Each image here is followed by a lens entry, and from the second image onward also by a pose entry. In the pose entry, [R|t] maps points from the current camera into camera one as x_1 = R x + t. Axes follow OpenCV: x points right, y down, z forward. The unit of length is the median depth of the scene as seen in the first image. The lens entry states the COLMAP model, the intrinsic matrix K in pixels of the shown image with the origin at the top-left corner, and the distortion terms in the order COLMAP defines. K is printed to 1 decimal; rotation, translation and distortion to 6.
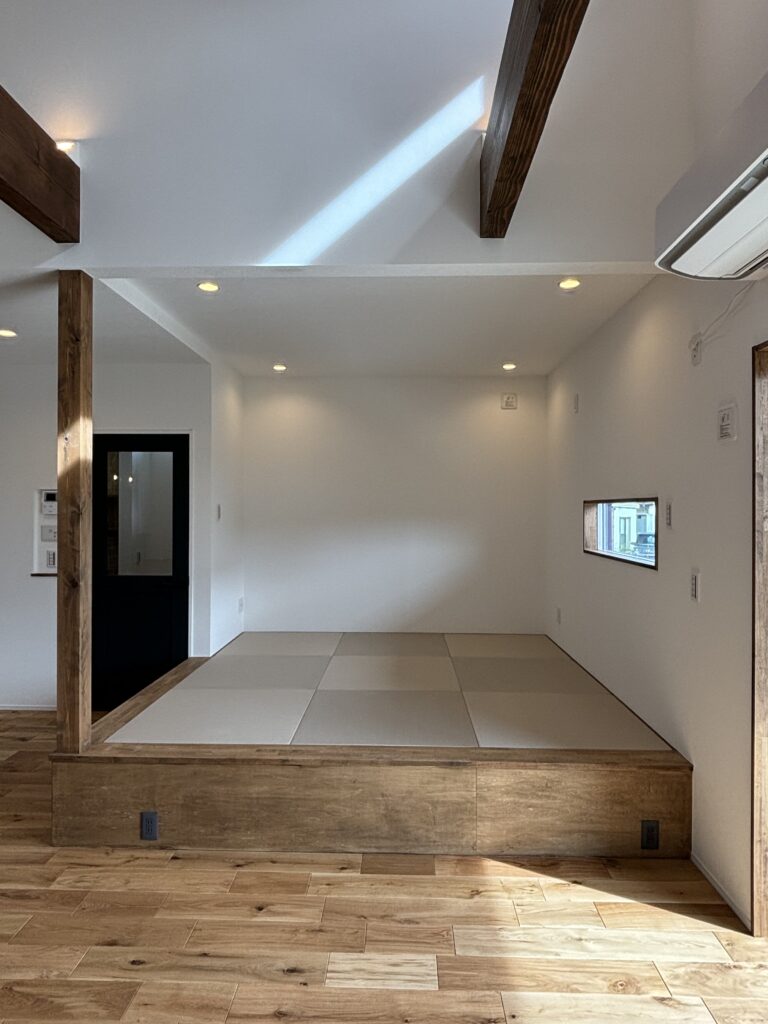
lens RADIAL K [[631.4, 0, 386.8], [0, 631.4, 512.3], [0, 0, 1]] dist [0.002457, 0.000043]
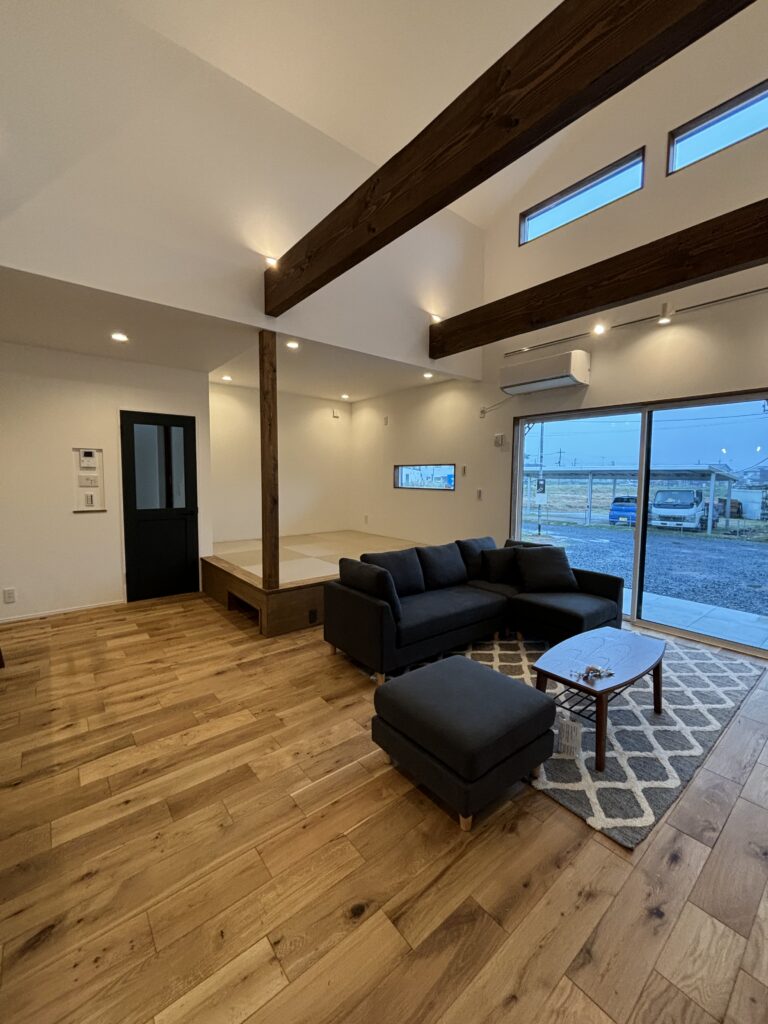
lens RADIAL K [[416.8, 0, 380.4], [0, 416.8, 508.5], [0, 0, 1]] dist [0.000496, -0.000074]
pose [[0.751415, -0.045546, 0.658256, -0.774958], [-0.006726, 0.997034, 0.076665, 0.023781], [-0.659795, -0.062034, 0.748880, -0.108981]]
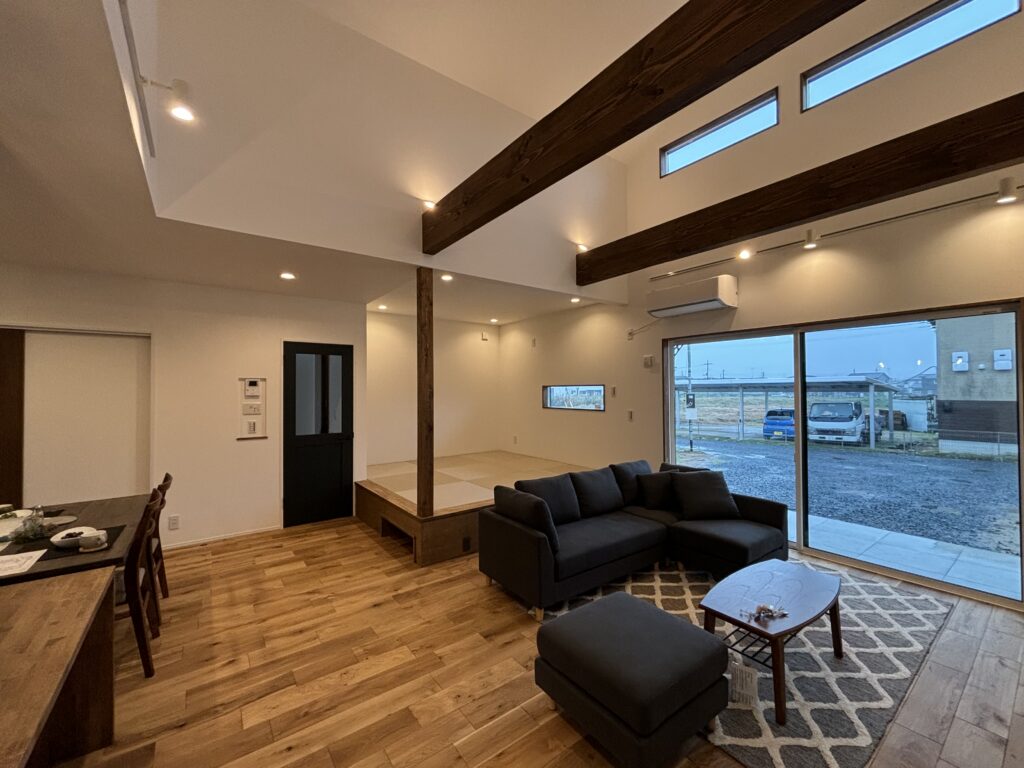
lens RADIAL K [[416.8, 0, 504.7], [0, 416.8, 384.4], [0, 0, 1]] dist [0.000496, -0.000074]
pose [[0.782565, 0.002896, 0.622562, -0.796938], [0.008750, 0.999839, -0.015650, -0.002268], [-0.622508, 0.017695, 0.782414, -0.107529]]
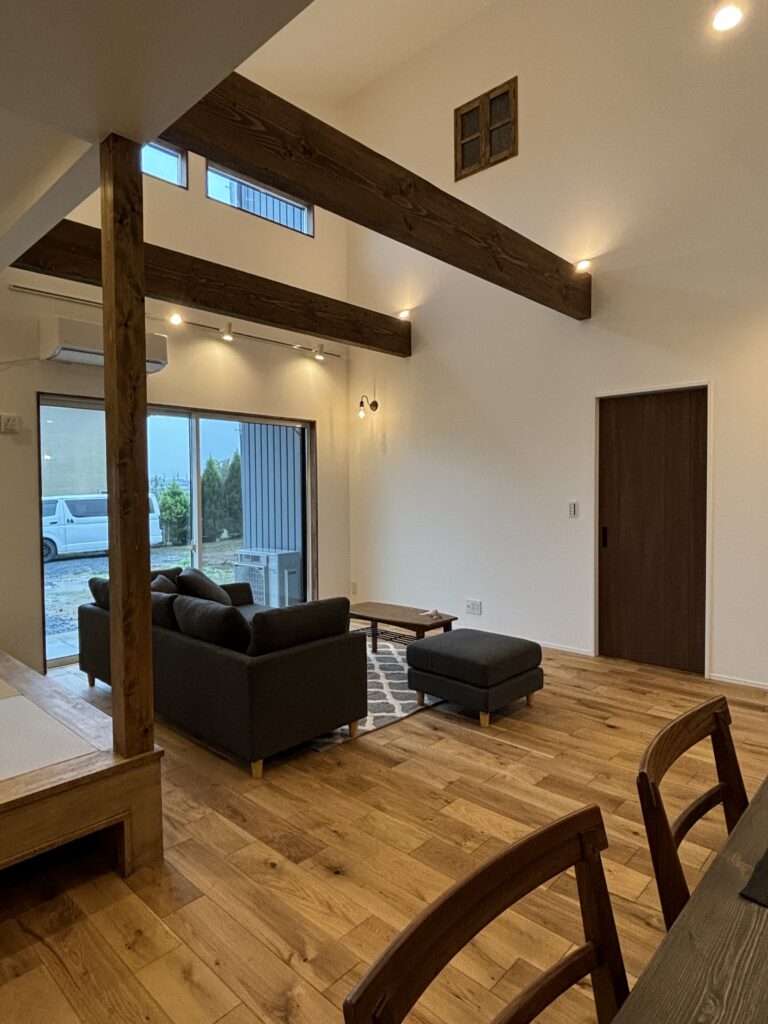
lens RADIAL K [[607.1, 0, 382.4], [0, 607.1, 511.5], [0, 0, 1]] dist [-0.007212, -0.000274]
pose [[-0.753493, -0.020498, 0.657136, -0.896841], [0.008442, 0.999130, 0.040846, 0.030254], [-0.657401, 0.036325, -0.752665, 0.991464]]
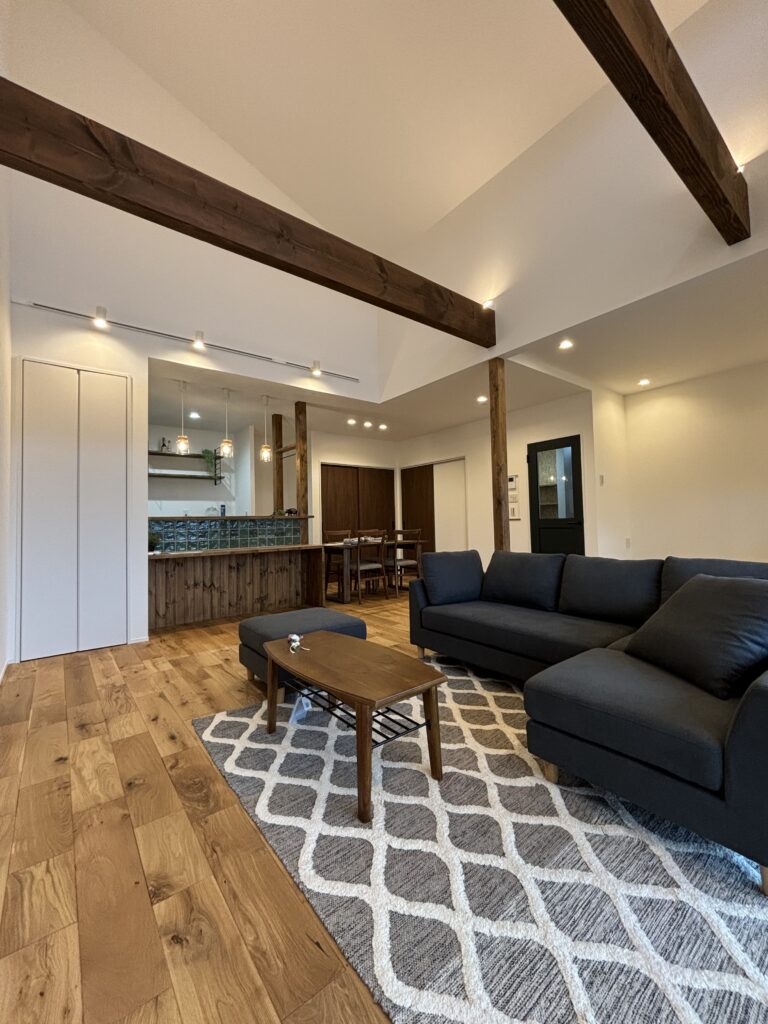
lens RADIAL K [[416.8, 0, 383.0], [0, 416.8, 507.8], [0, 0, 1]] dist [0.000496, -0.000074]
pose [[0.644921, -0.044582, -0.762948, 0.225701], [0.021337, 0.998958, -0.040336, 0.126247], [0.763951, 0.009735, 0.645201, -0.151358]]
